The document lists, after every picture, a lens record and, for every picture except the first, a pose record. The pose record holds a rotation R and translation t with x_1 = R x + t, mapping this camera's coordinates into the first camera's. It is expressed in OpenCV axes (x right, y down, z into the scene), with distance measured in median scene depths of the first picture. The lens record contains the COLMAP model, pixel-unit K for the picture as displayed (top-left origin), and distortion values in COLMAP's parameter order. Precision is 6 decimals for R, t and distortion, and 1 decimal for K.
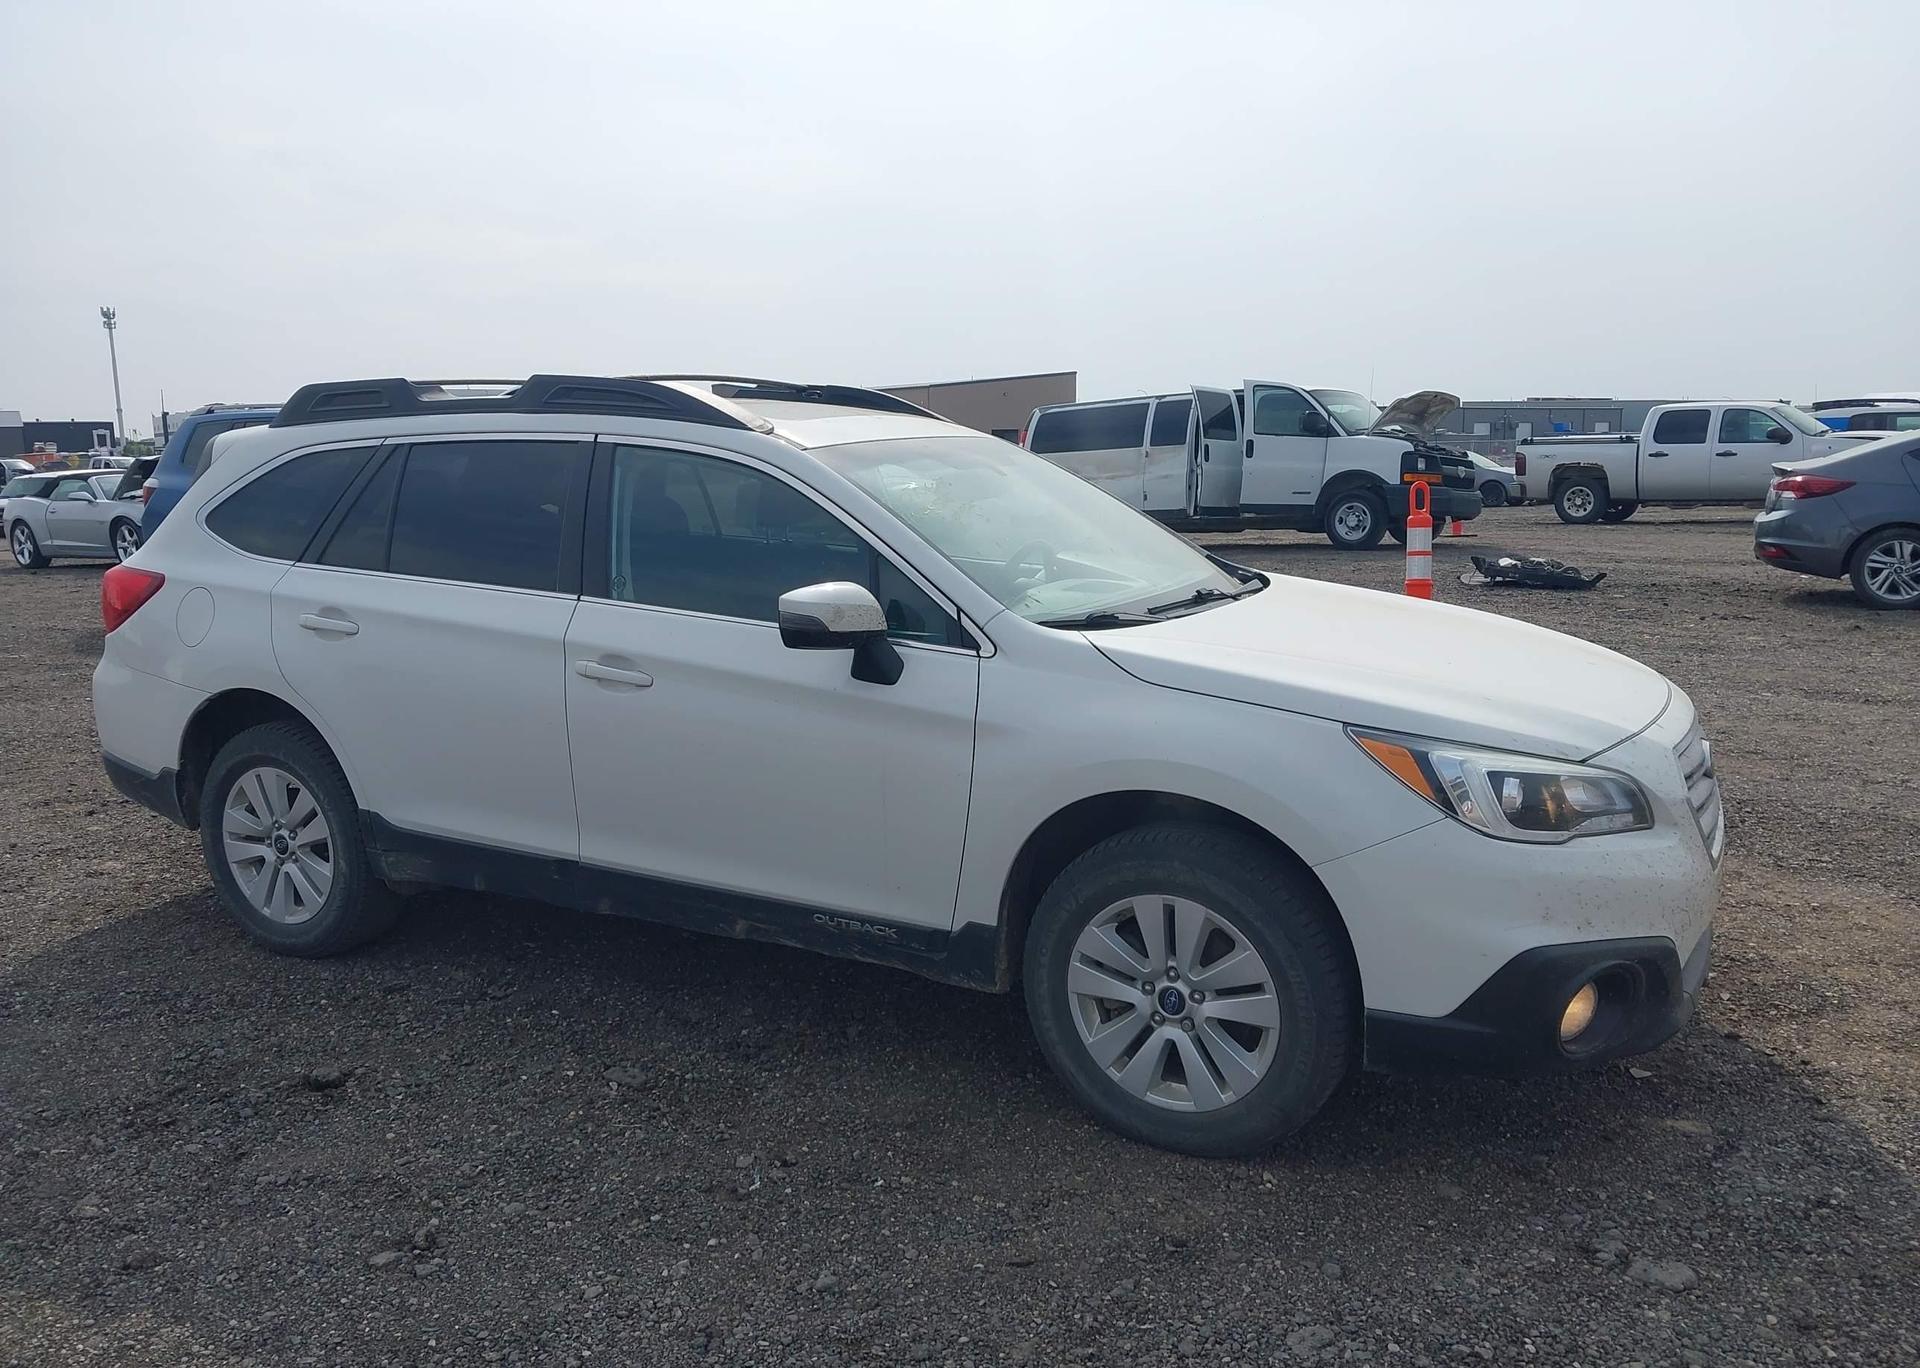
lens RADIAL K [[1788.5, 0, 877.7], [0, 1788.5, 653.0], [0, 0, 1]] dist [0.018408, -0.037801]
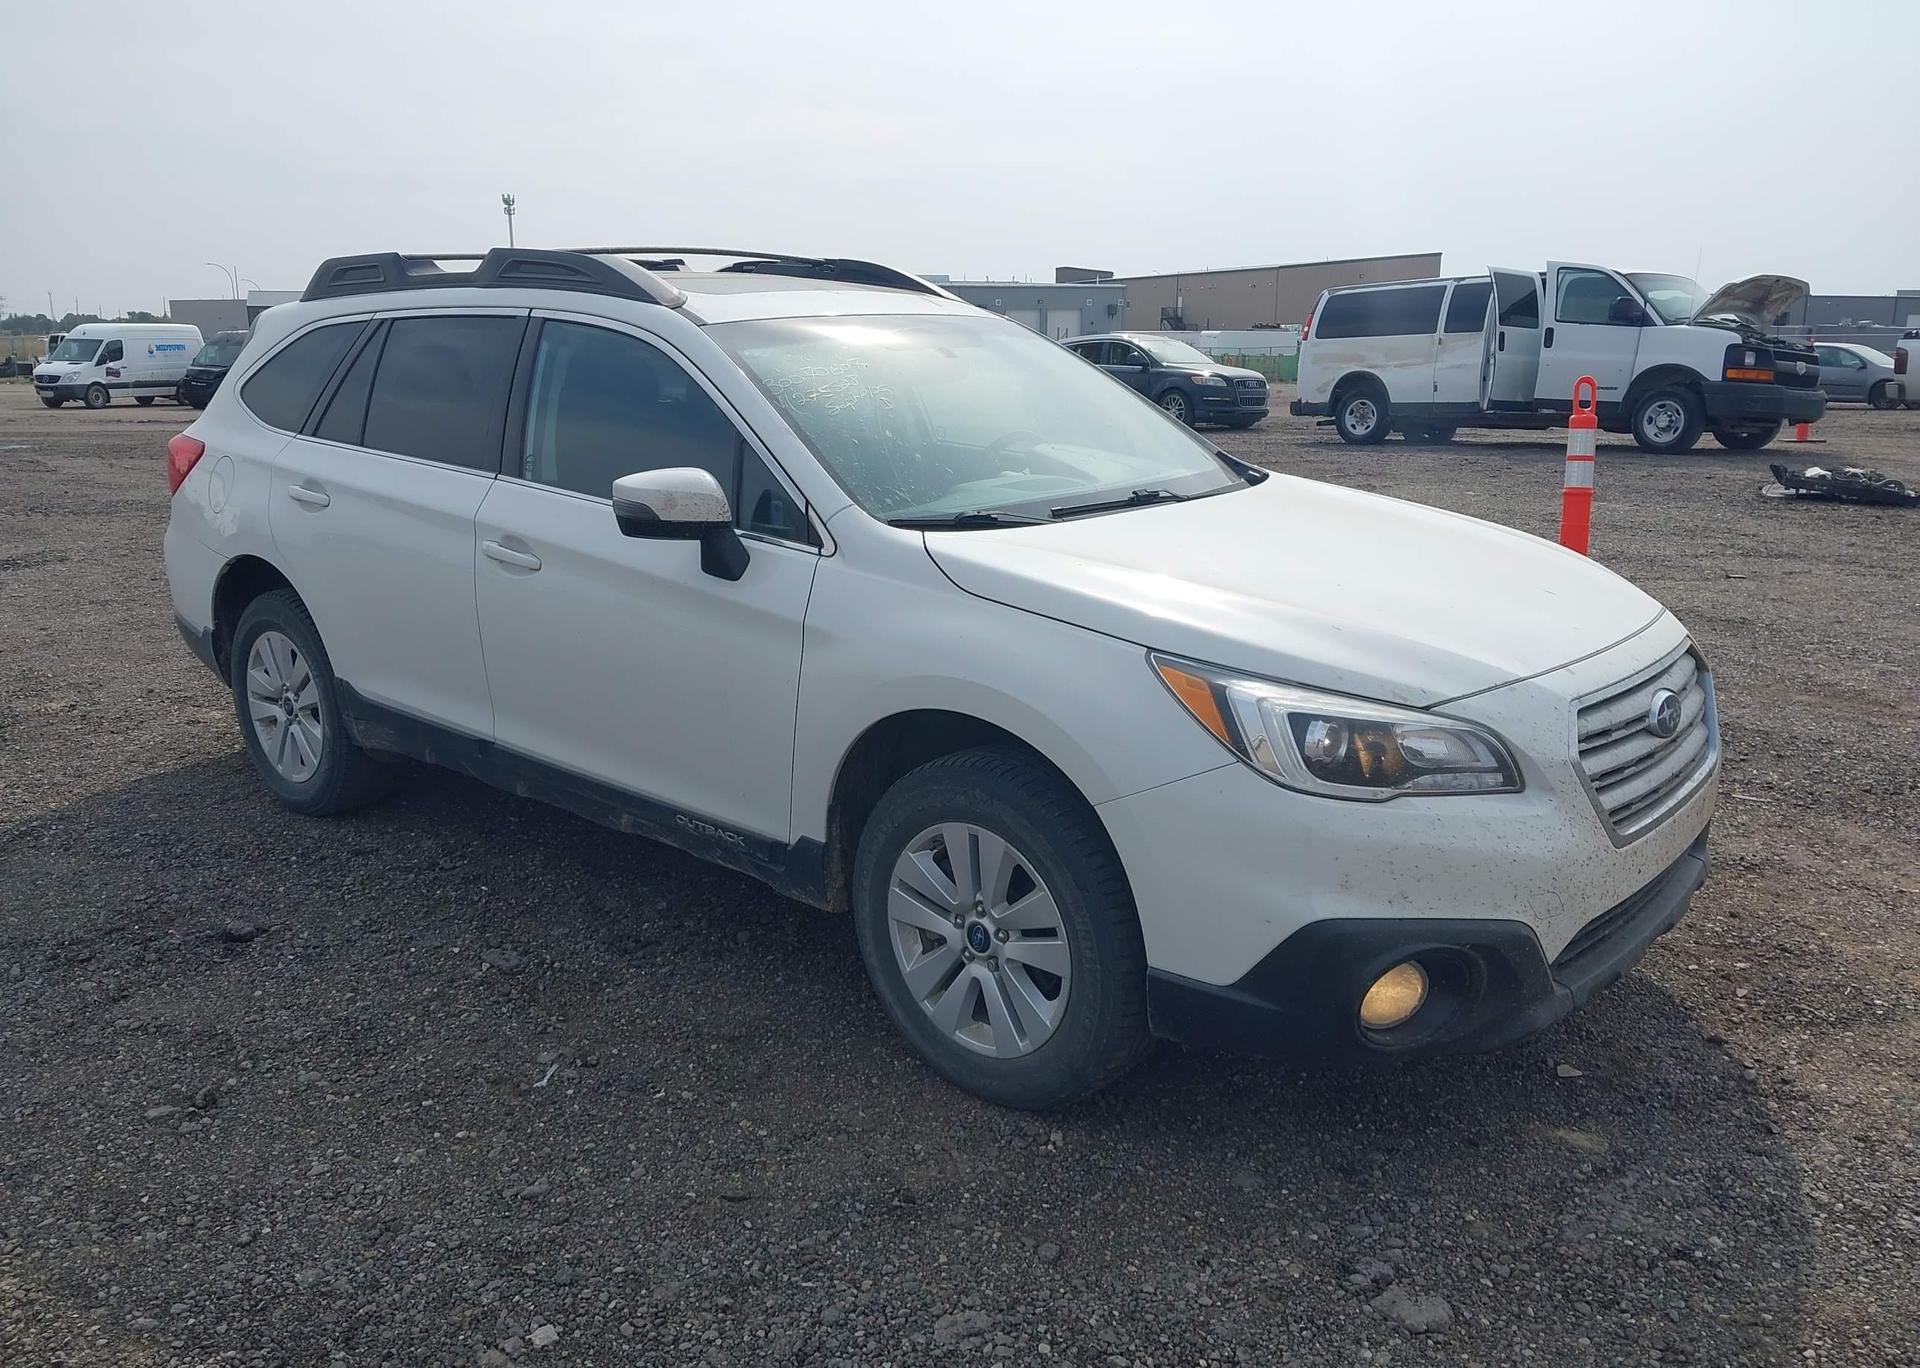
lens RADIAL K [[1724.4, 0, 1046.4], [0, 1724.4, 683.6], [0, 0, 1]] dist [0.002698, -0.001856]
pose [[0.967582, 0.060330, -0.245246, 0.356229], [-0.039563, 0.995269, 0.088741, -0.013656], [0.249439, -0.076162, 0.965391, 0.144677]]
